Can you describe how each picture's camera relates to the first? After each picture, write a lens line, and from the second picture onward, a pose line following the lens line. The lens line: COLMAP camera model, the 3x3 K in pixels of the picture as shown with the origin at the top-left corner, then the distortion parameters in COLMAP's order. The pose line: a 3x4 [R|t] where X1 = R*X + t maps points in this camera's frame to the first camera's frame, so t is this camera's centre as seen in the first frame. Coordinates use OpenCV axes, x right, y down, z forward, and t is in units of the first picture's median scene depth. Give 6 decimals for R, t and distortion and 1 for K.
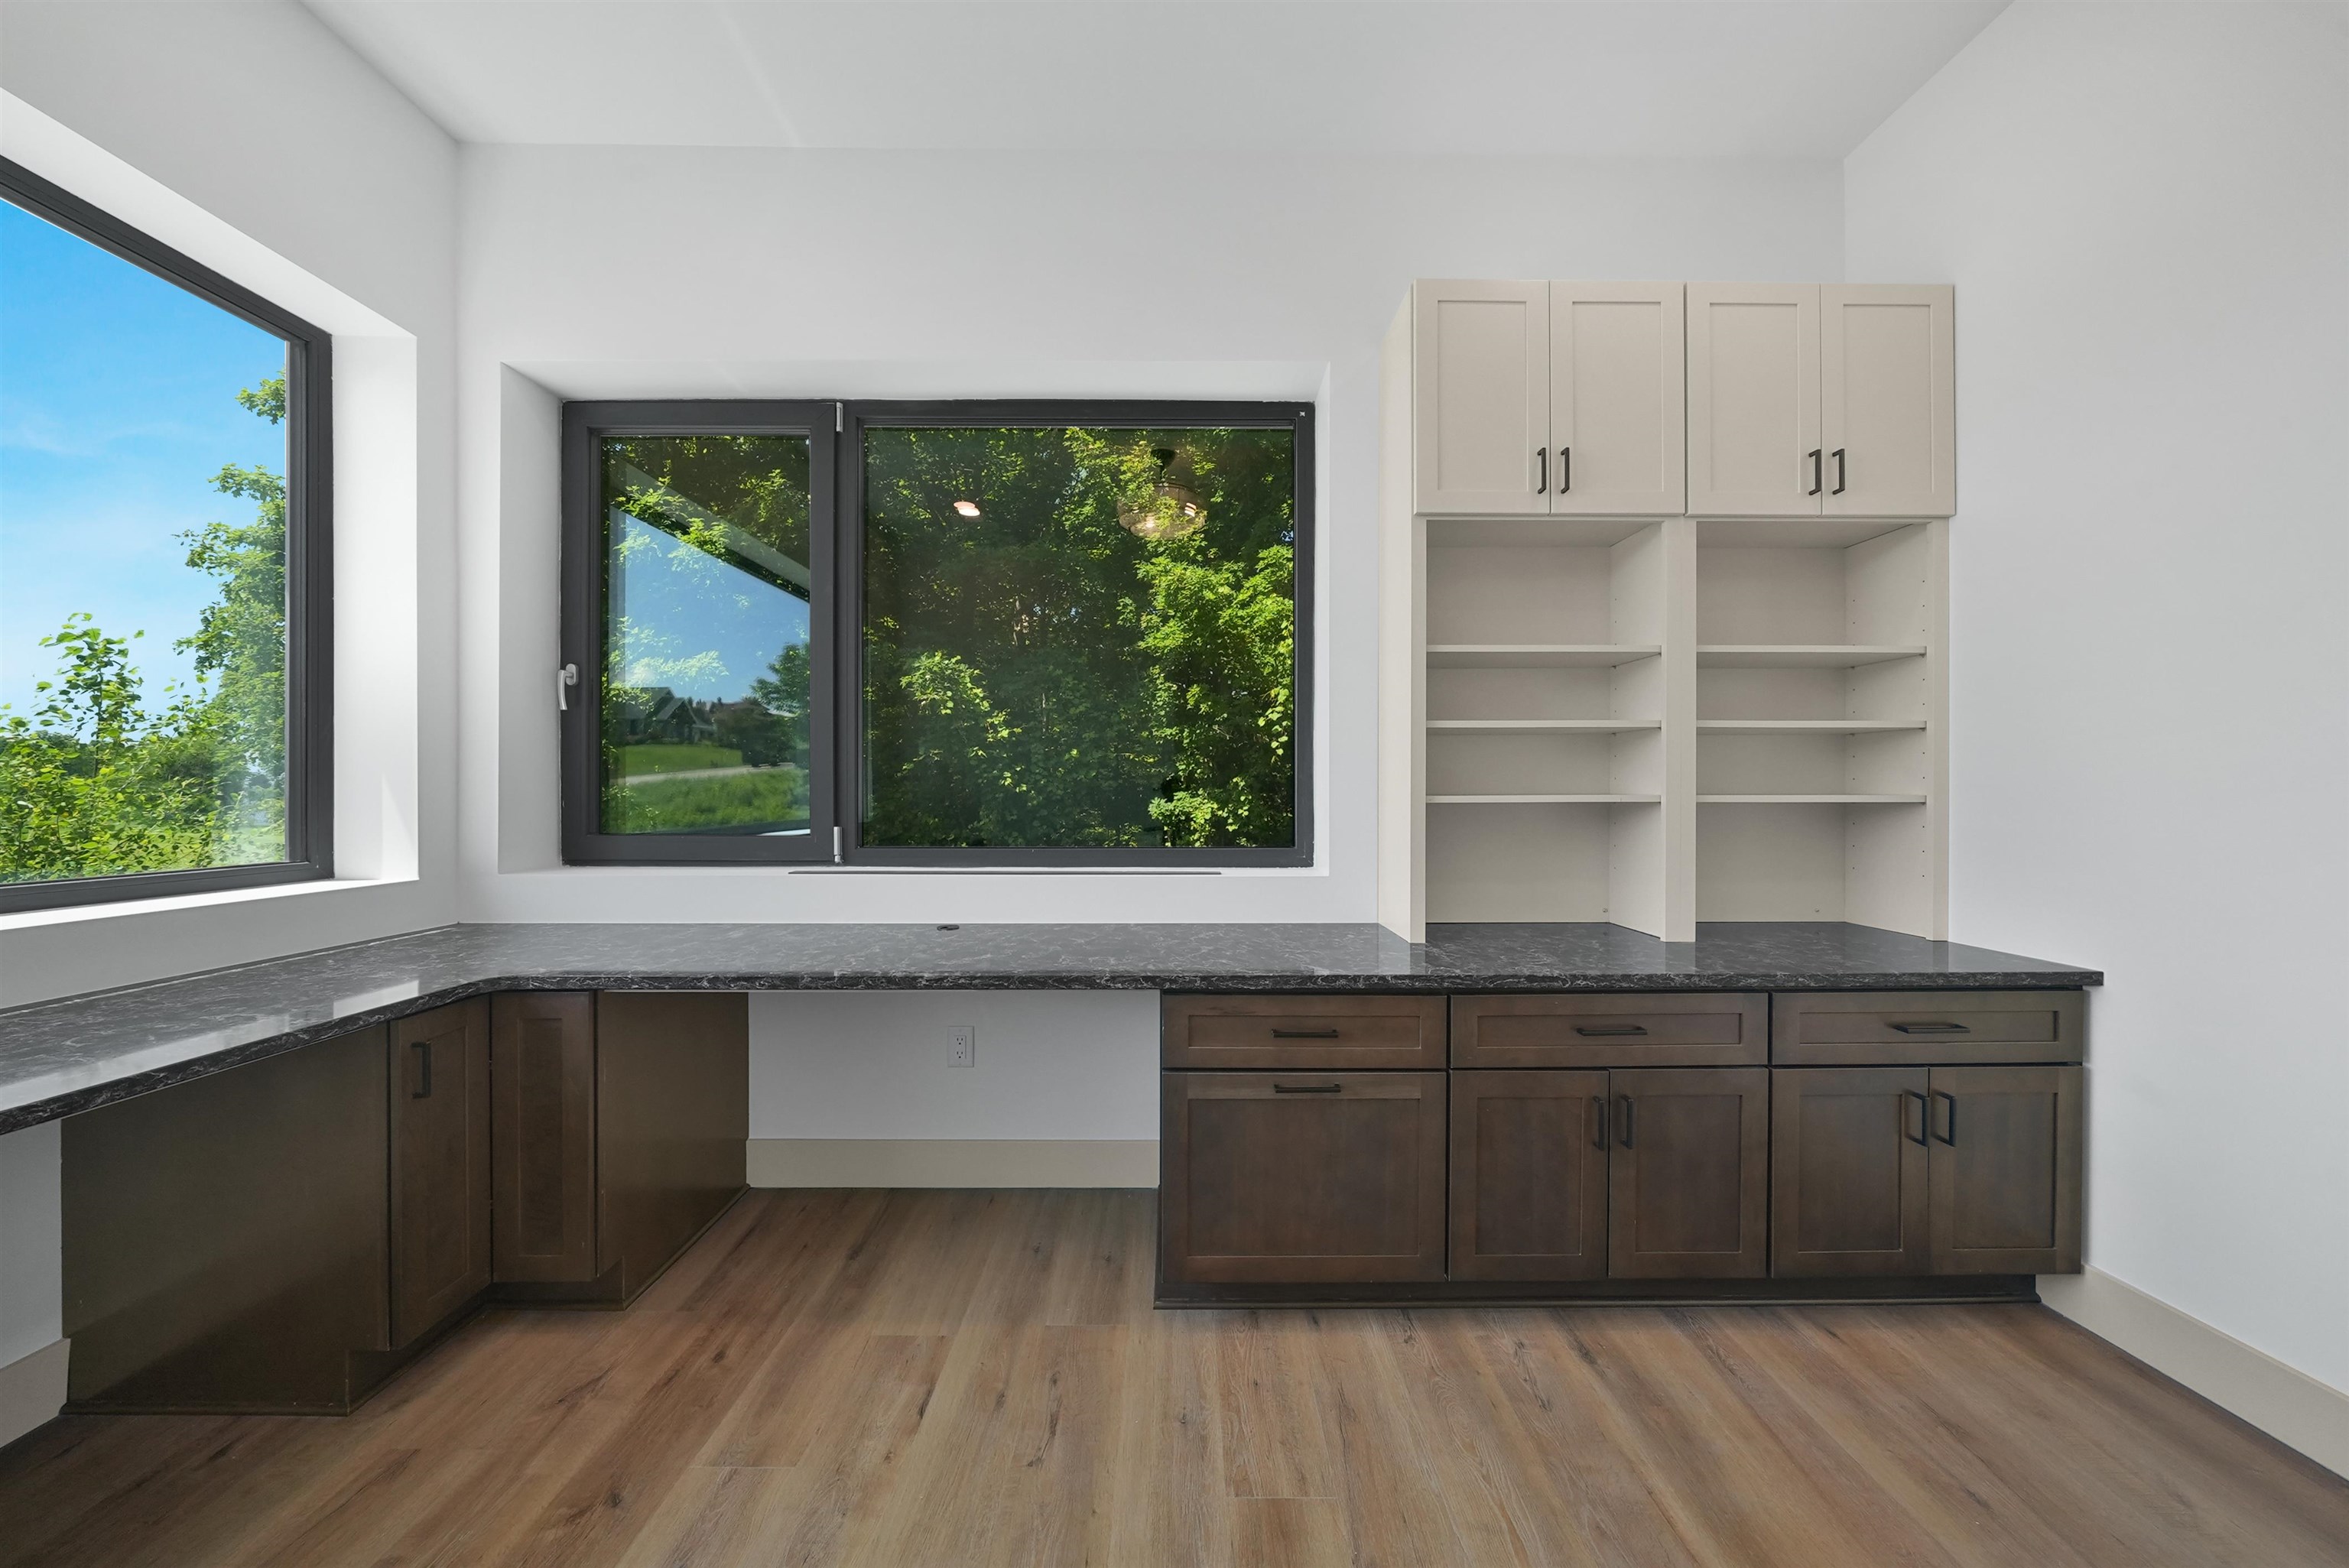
lens RADIAL K [[804.6, 0, 1173.6], [0, 804.6, 786.9], [0, 0, 1]] dist [-0.005378, -0.000447]
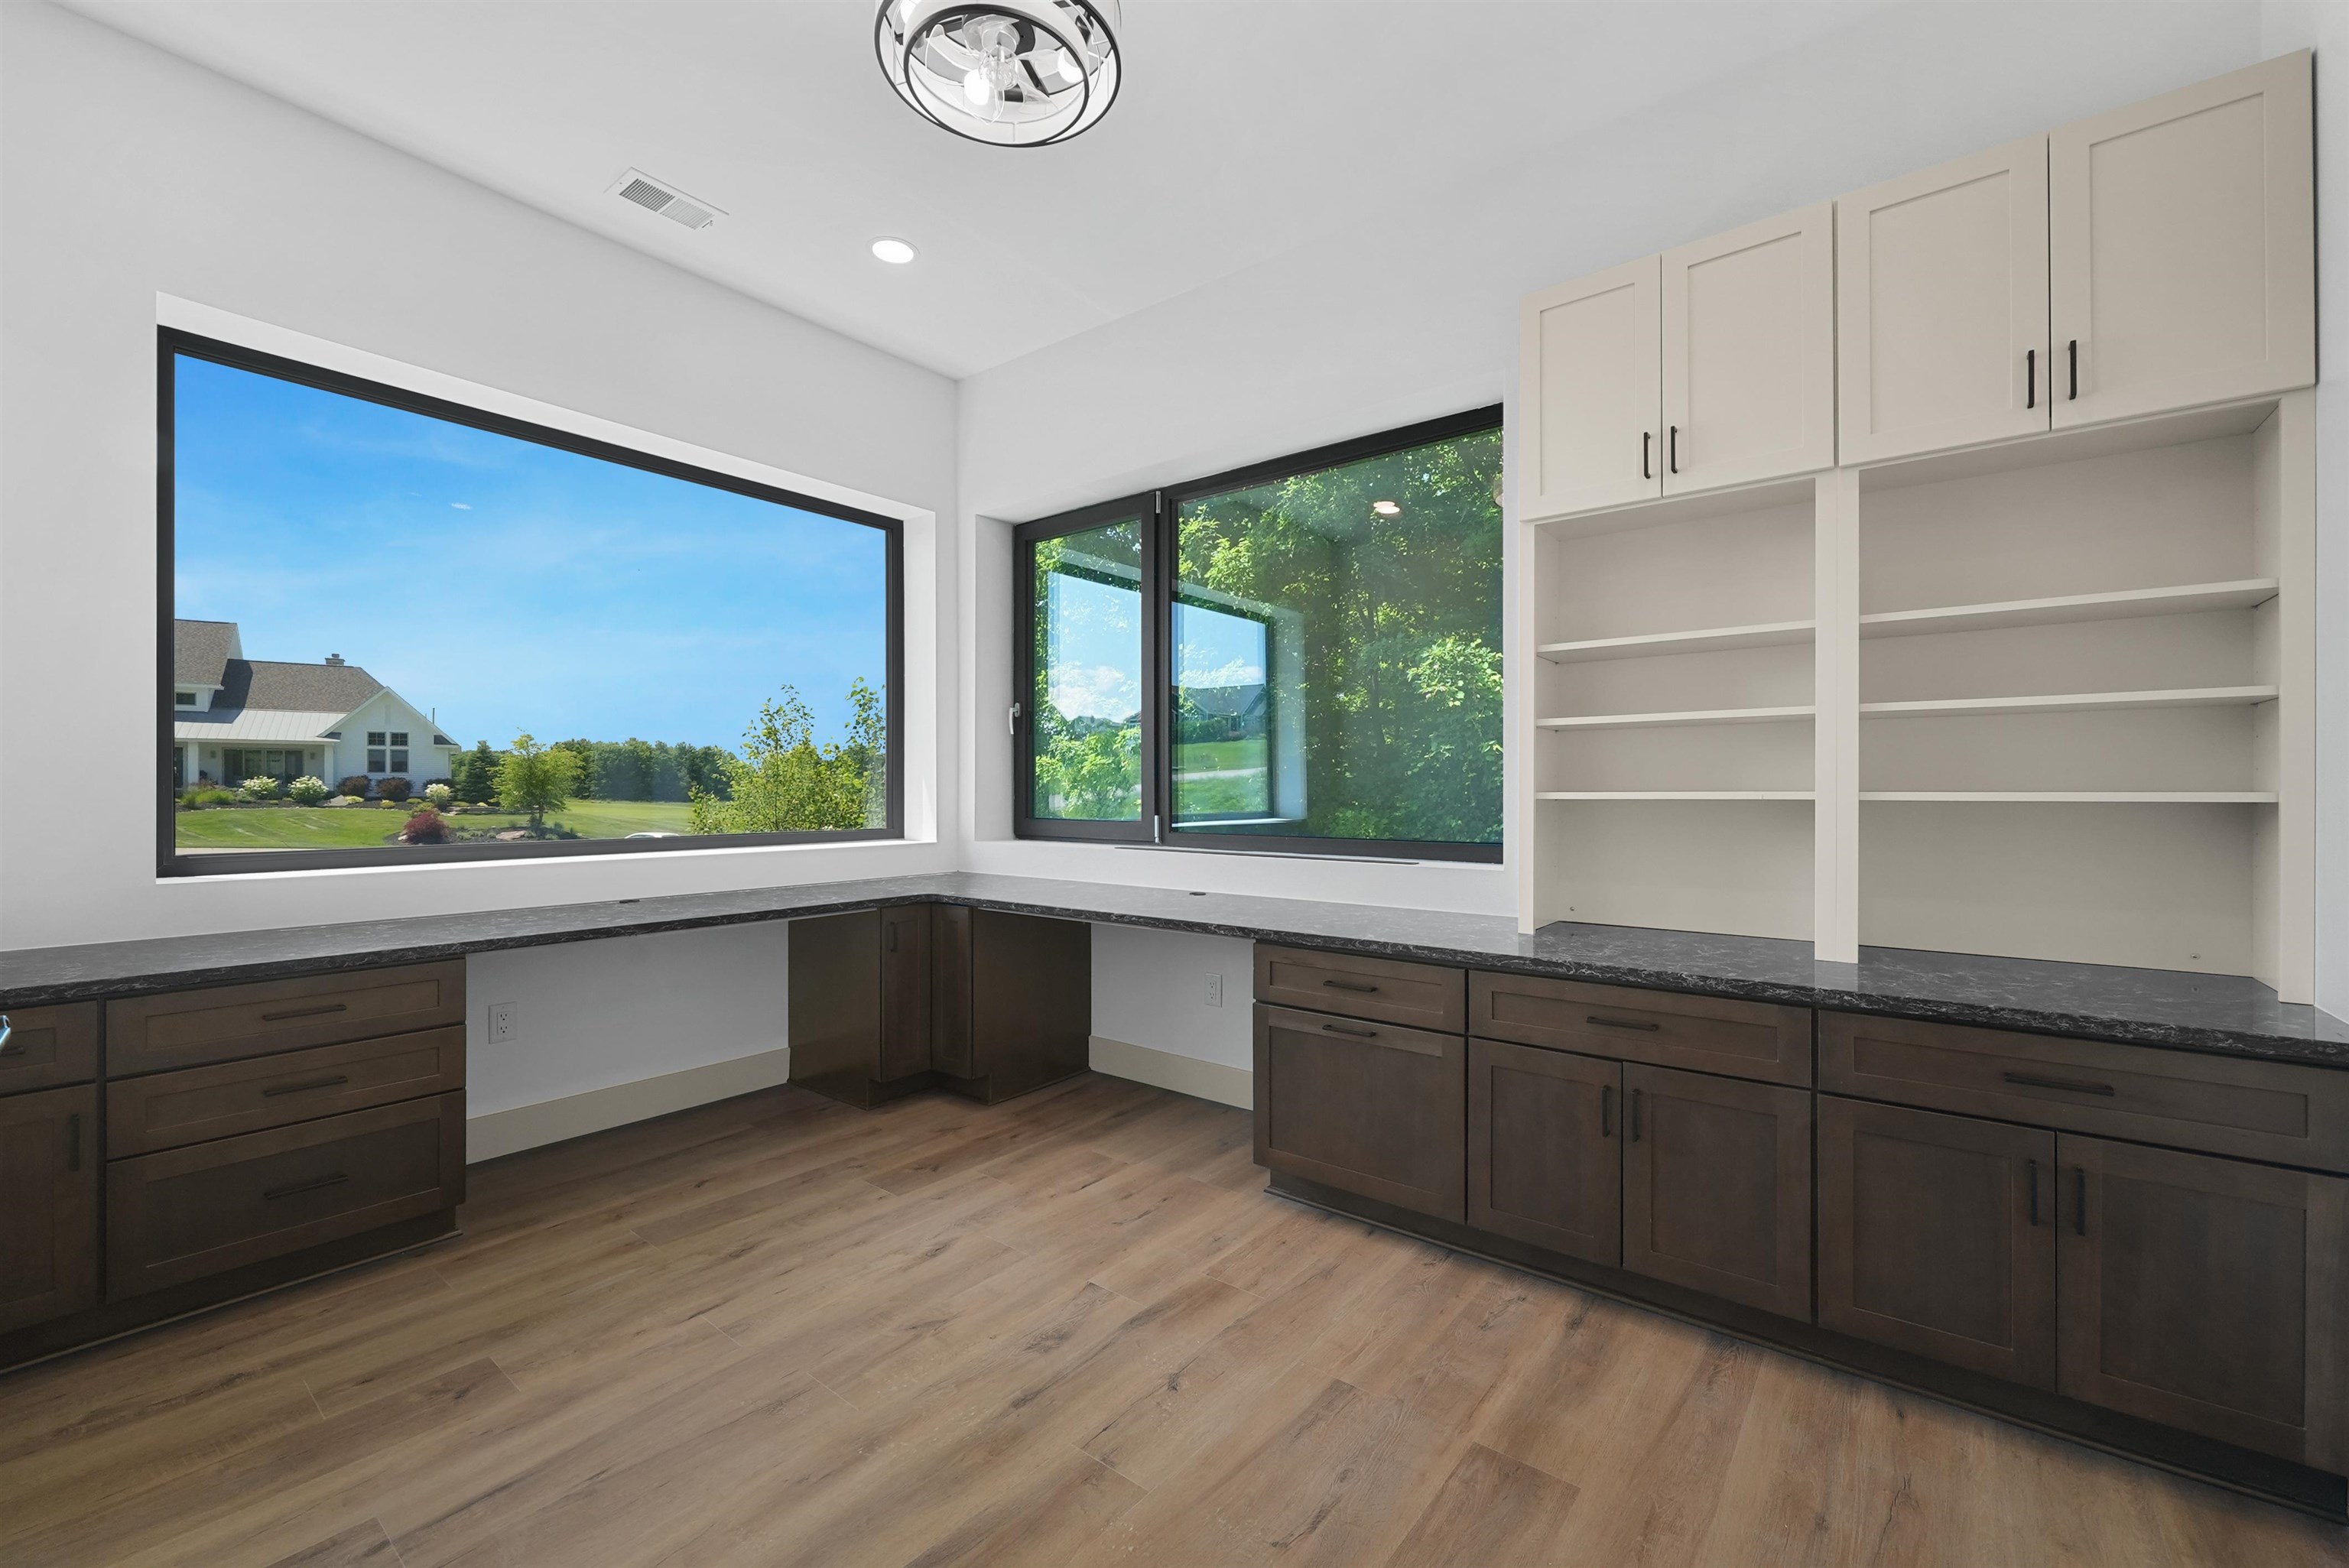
lens RADIAL K [[959.2, 0, 1171.0], [0, 959.2, 783.3], [0, 0, 1]] dist [-0.002572, -0.000497]
pose [[0.779544, -0.003011, -0.626341, 0.740669], [0.001028, 0.999993, -0.003527, 0.003518], [0.626347, 0.002106, 0.779541, -0.259284]]
